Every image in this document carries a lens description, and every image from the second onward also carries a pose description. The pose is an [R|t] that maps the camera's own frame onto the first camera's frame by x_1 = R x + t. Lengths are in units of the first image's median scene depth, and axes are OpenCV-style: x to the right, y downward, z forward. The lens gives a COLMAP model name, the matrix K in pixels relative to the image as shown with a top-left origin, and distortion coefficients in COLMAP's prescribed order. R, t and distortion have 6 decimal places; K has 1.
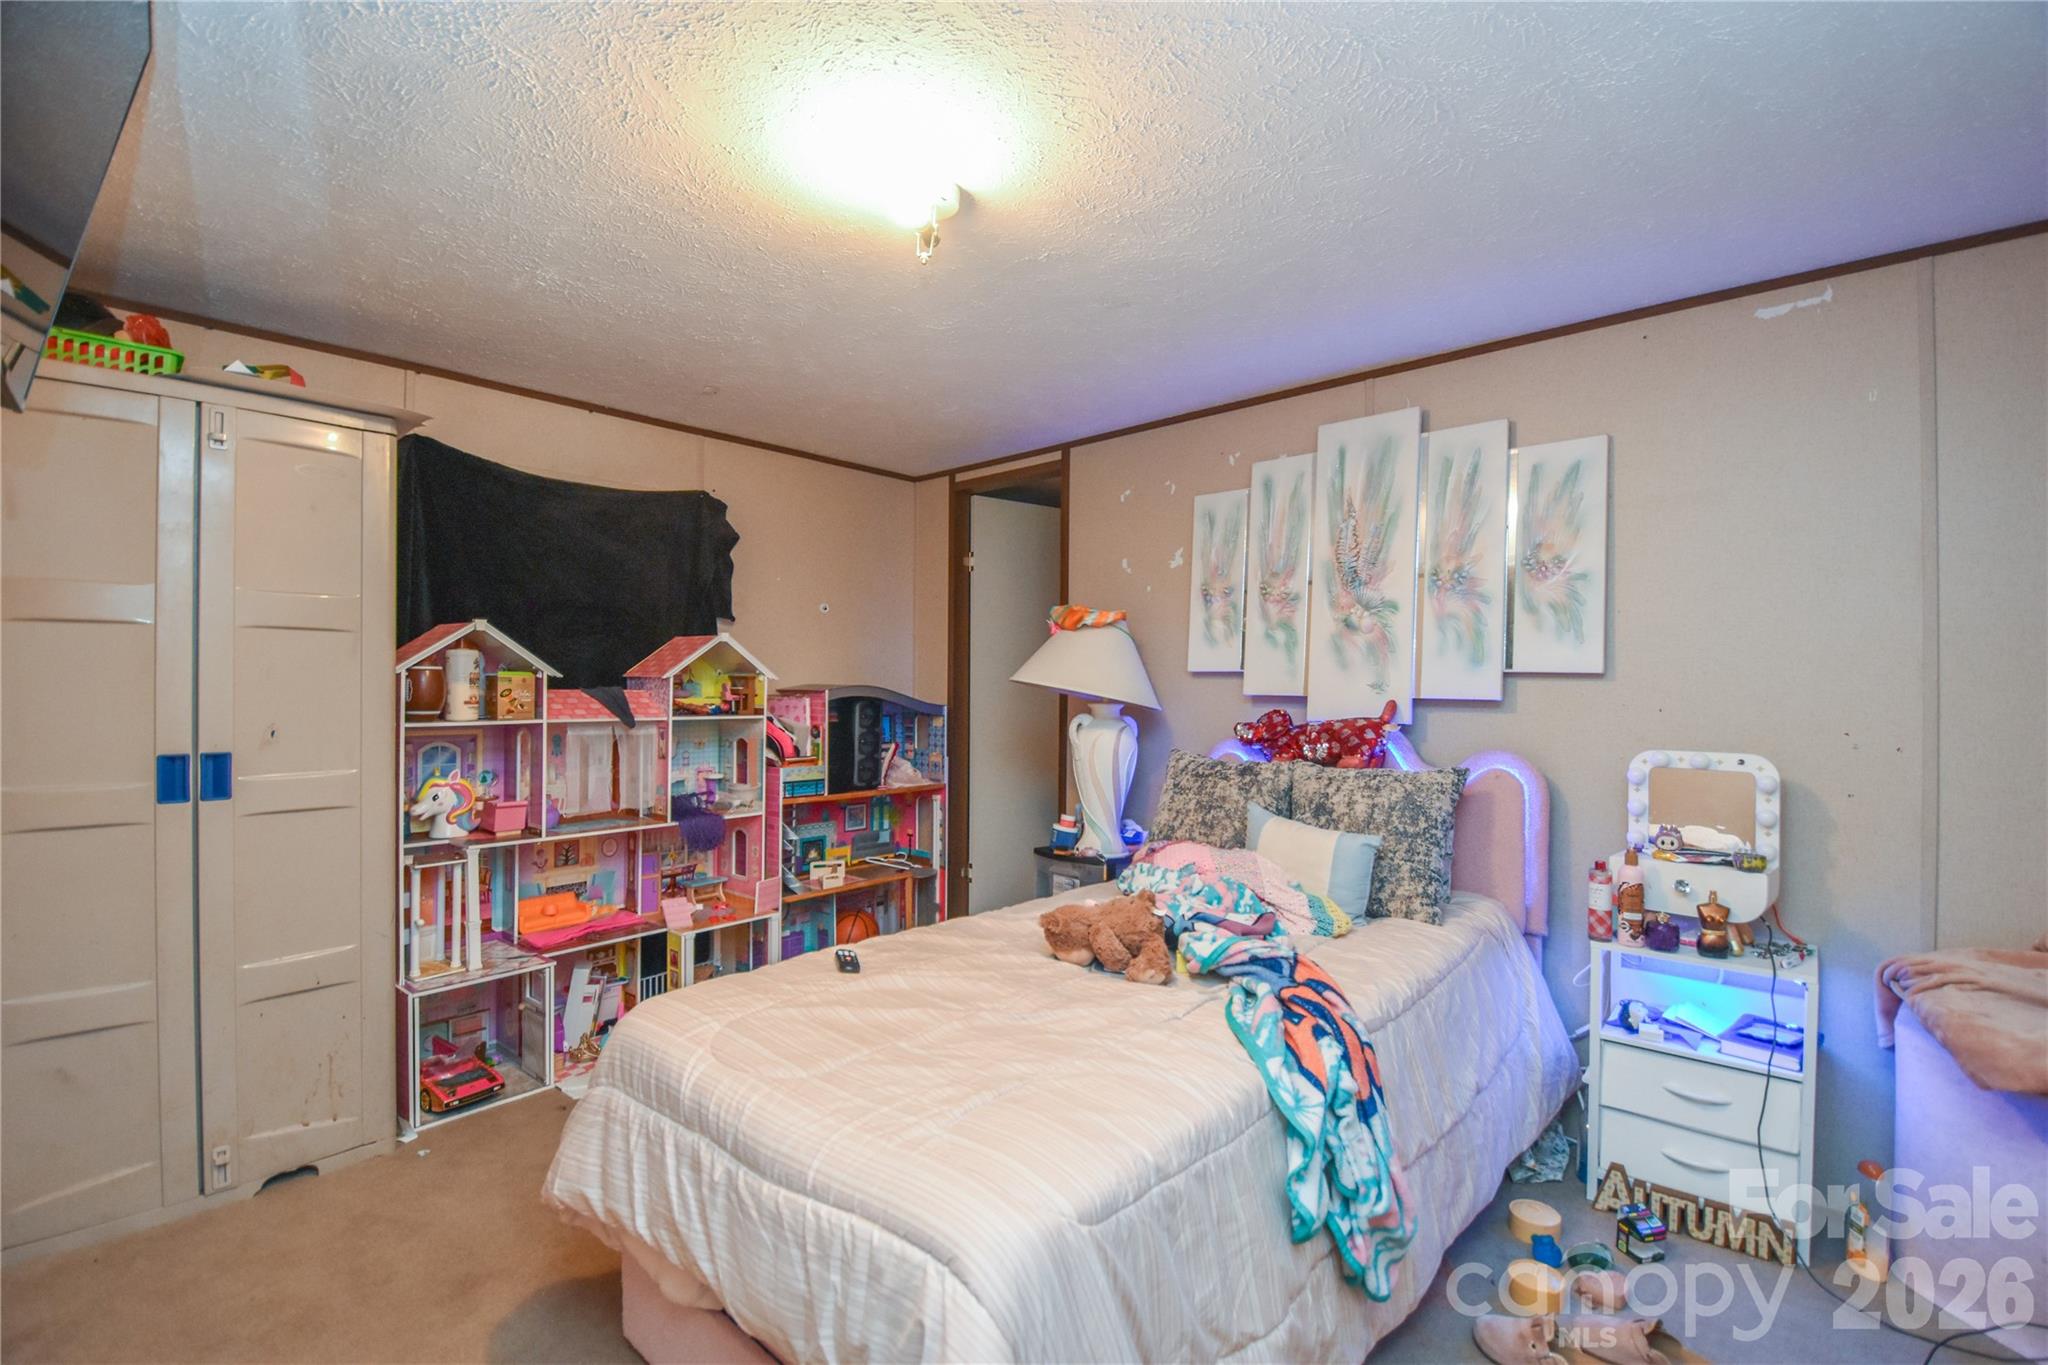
lens RADIAL K [[896.8, 0, 1024.0], [0, 896.8, 682.5], [0, 0, 1]] dist [0.017760, -0.021702]
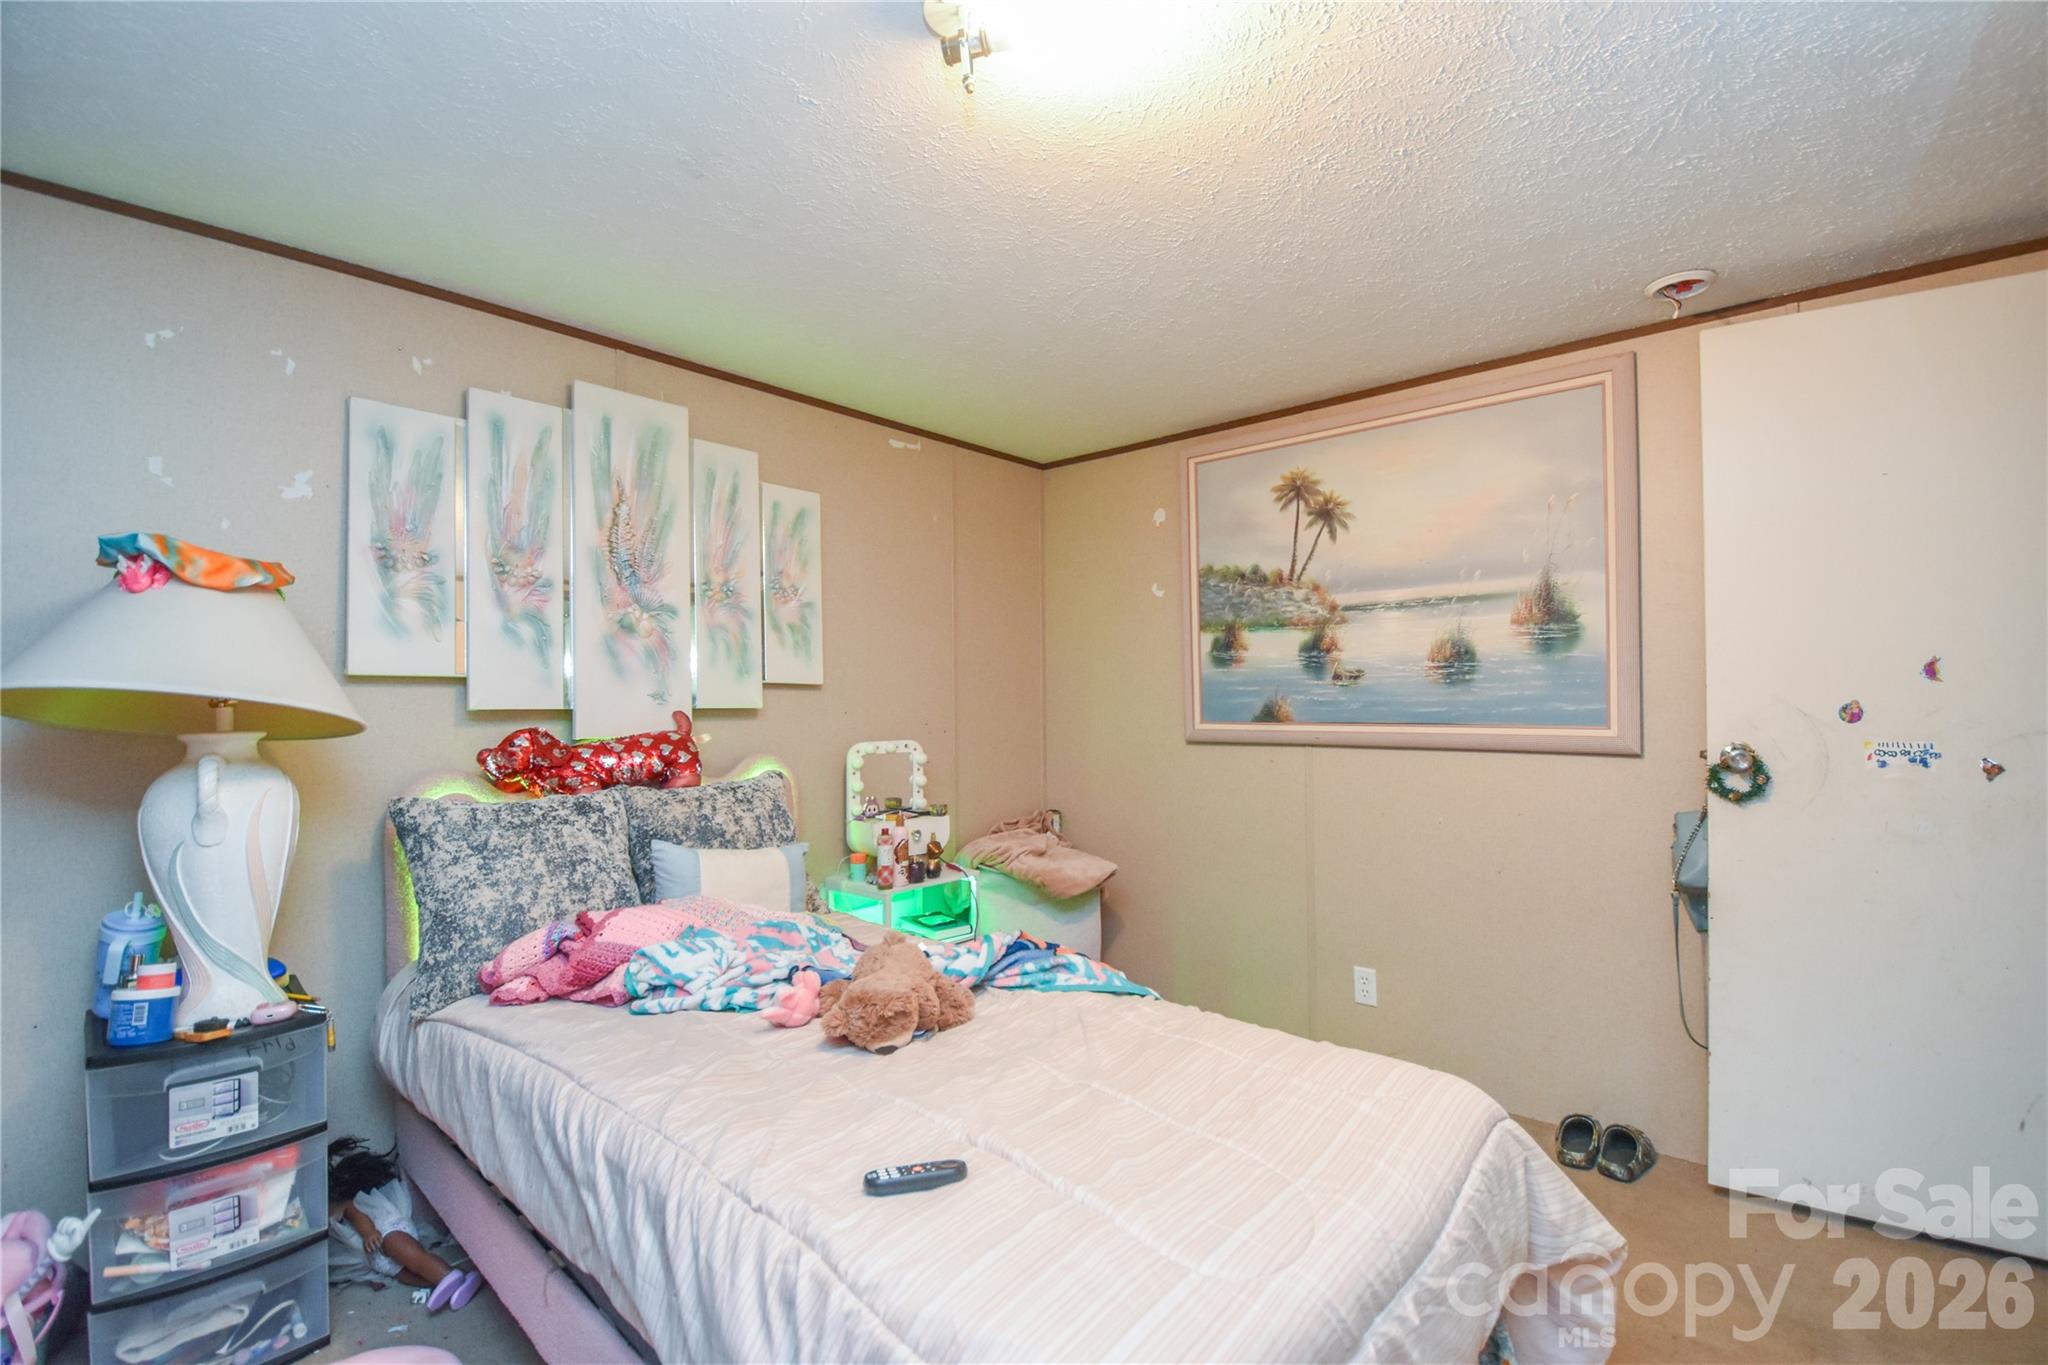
lens RADIAL K [[896.8, 0, 1024.0], [0, 896.8, 682.5], [0, 0, 1]] dist [0.017760, -0.021702]
pose [[-0.005939, 0.011388, 0.999918, -0.524485], [0.002025, 0.999933, -0.011376, 0.001302], [-0.999980, 0.001957, -0.005961, 0.634851]]
